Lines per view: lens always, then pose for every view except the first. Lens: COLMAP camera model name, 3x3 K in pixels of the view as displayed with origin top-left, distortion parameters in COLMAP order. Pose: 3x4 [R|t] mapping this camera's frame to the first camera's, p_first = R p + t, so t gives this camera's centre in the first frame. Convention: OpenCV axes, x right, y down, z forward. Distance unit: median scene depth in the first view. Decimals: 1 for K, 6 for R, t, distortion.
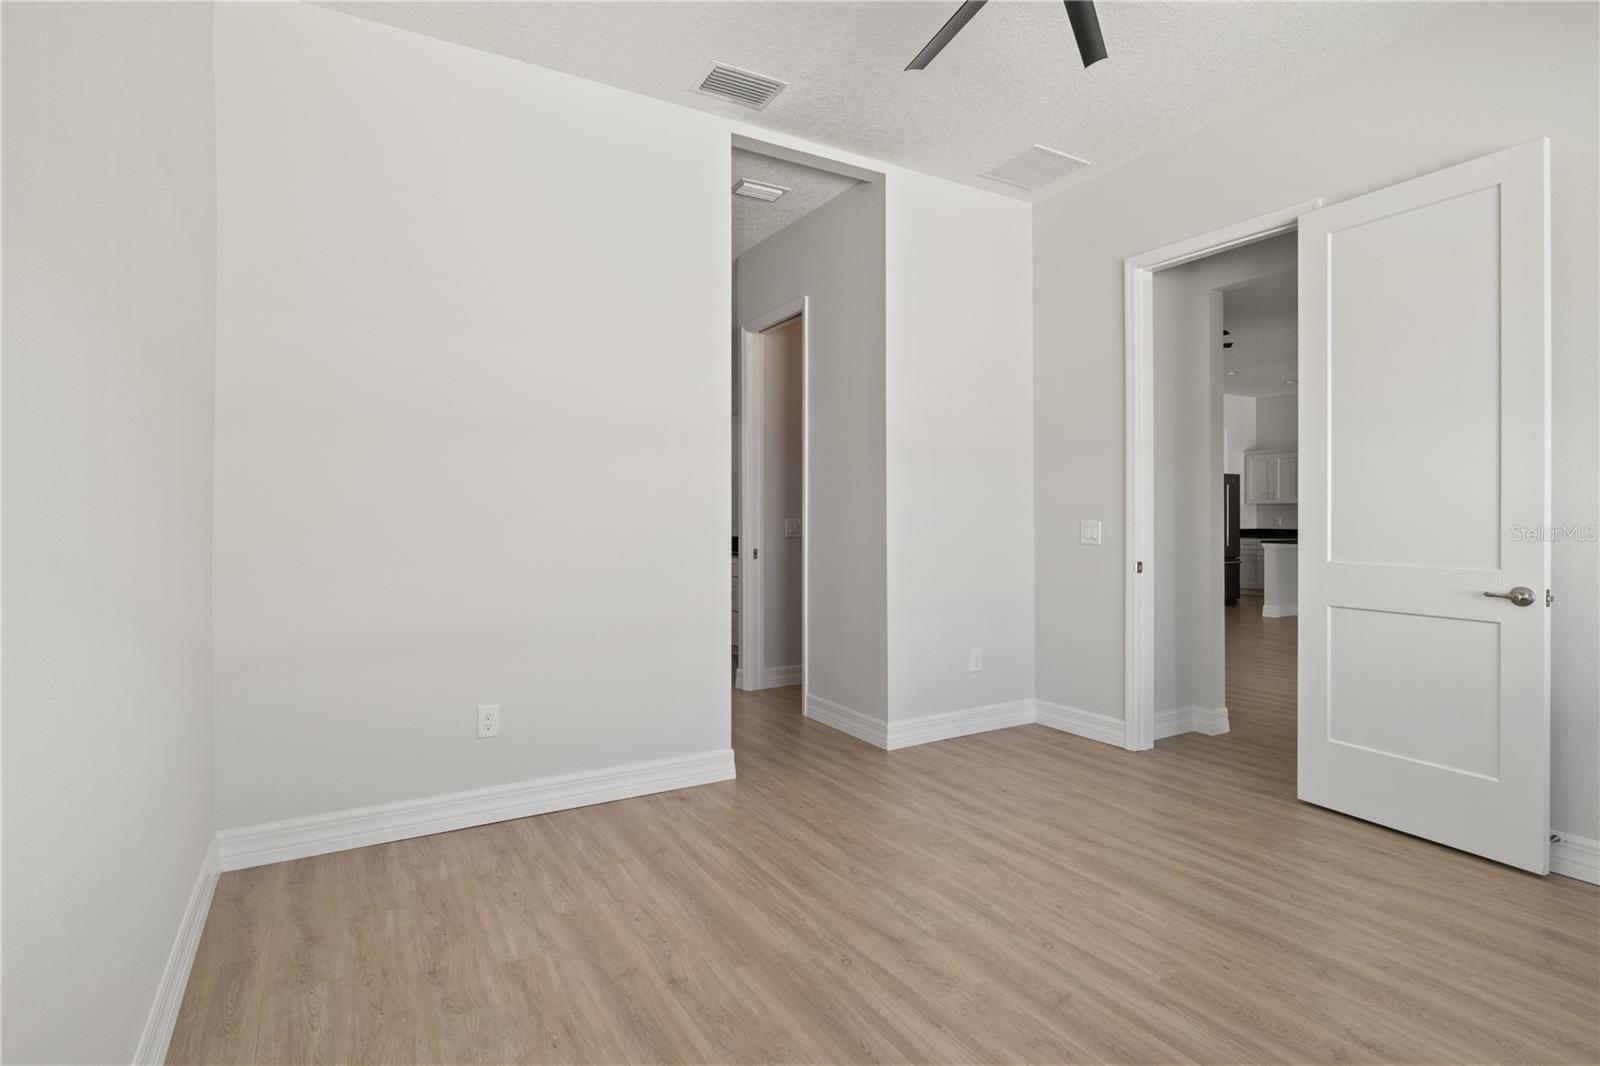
lens RADIAL K [[801.0, 0, 800.3], [0, 801.0, 523.7], [0, 0, 1]] dist [-0.015481, -0.001209]
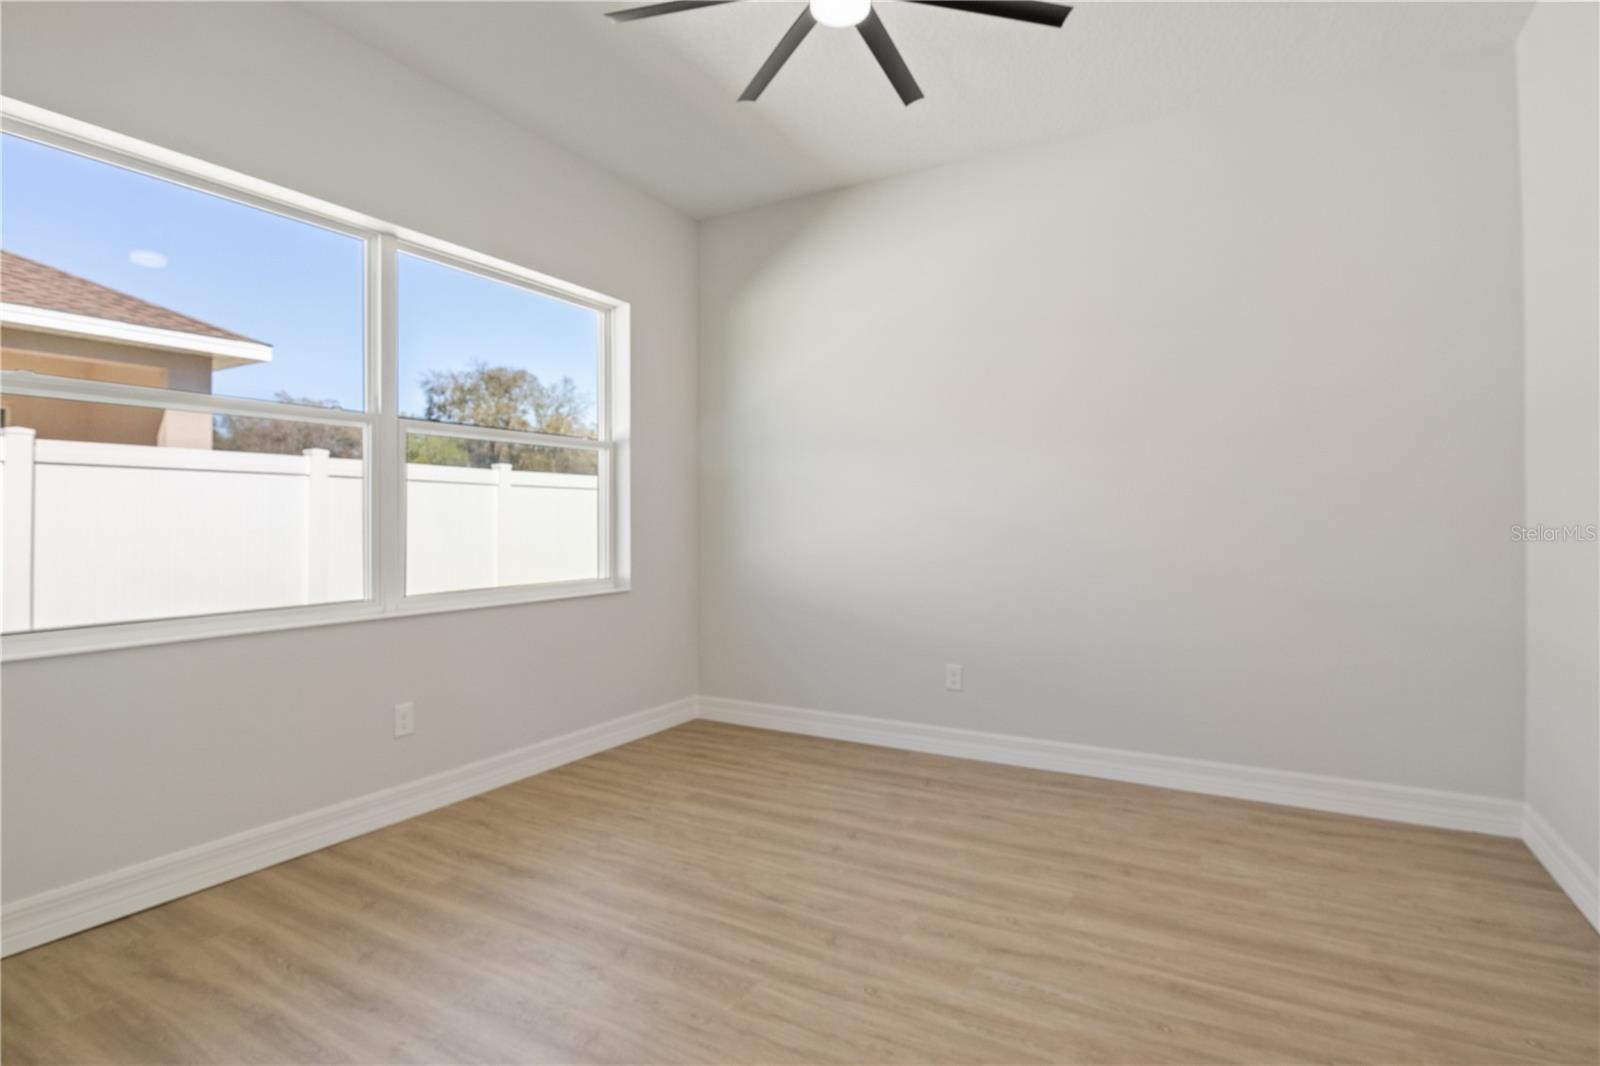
lens RADIAL K [[801.0, 0, 805.5], [0, 801.0, 531.0], [0, 0, 1]] dist [-0.015481, -0.001209]
pose [[-0.863646, 0.011753, -0.503961, 0.807579], [-0.001563, 0.999661, 0.025992, -0.020577], [0.504096, 0.023235, -0.863335, 1.692228]]
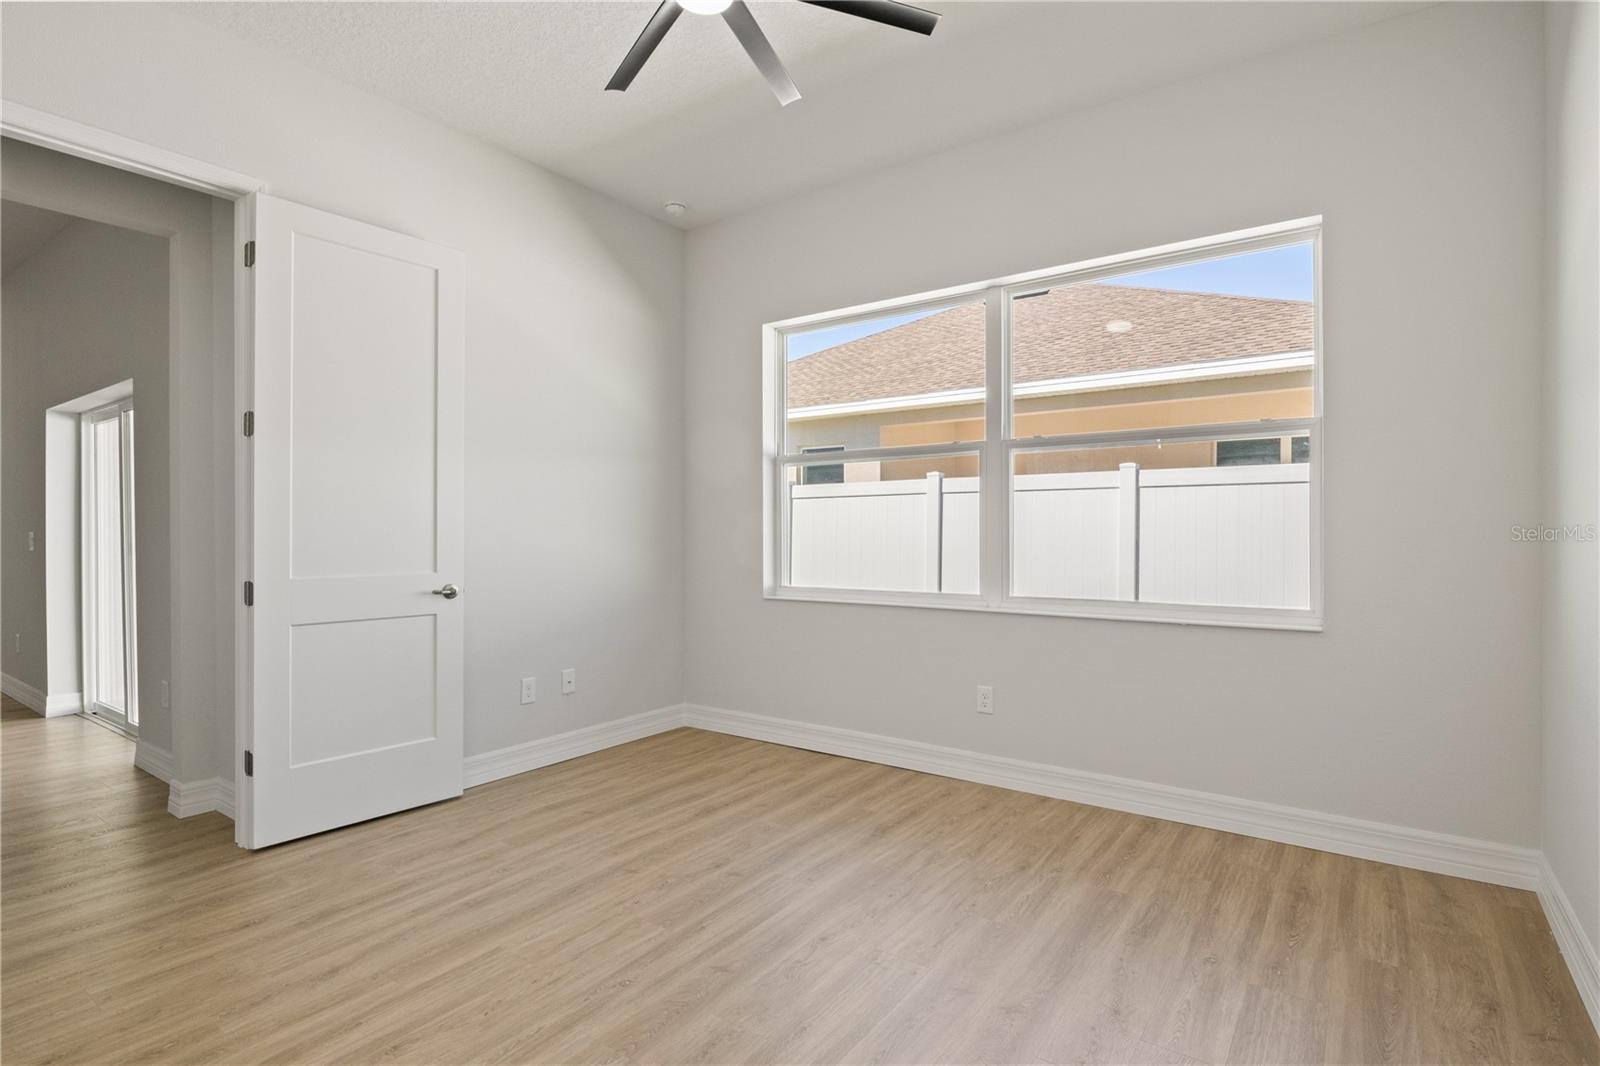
lens RADIAL K [[801.0, 0, 795.1], [0, 801.0, 529.5], [0, 0, 1]] dist [-0.015481, -0.001209]
pose [[-0.407803, 0.003901, 0.913062, -0.618344], [0.012418, 0.999922, 0.001274, -0.006564], [-0.912986, 0.011857, -0.407819, 1.162952]]
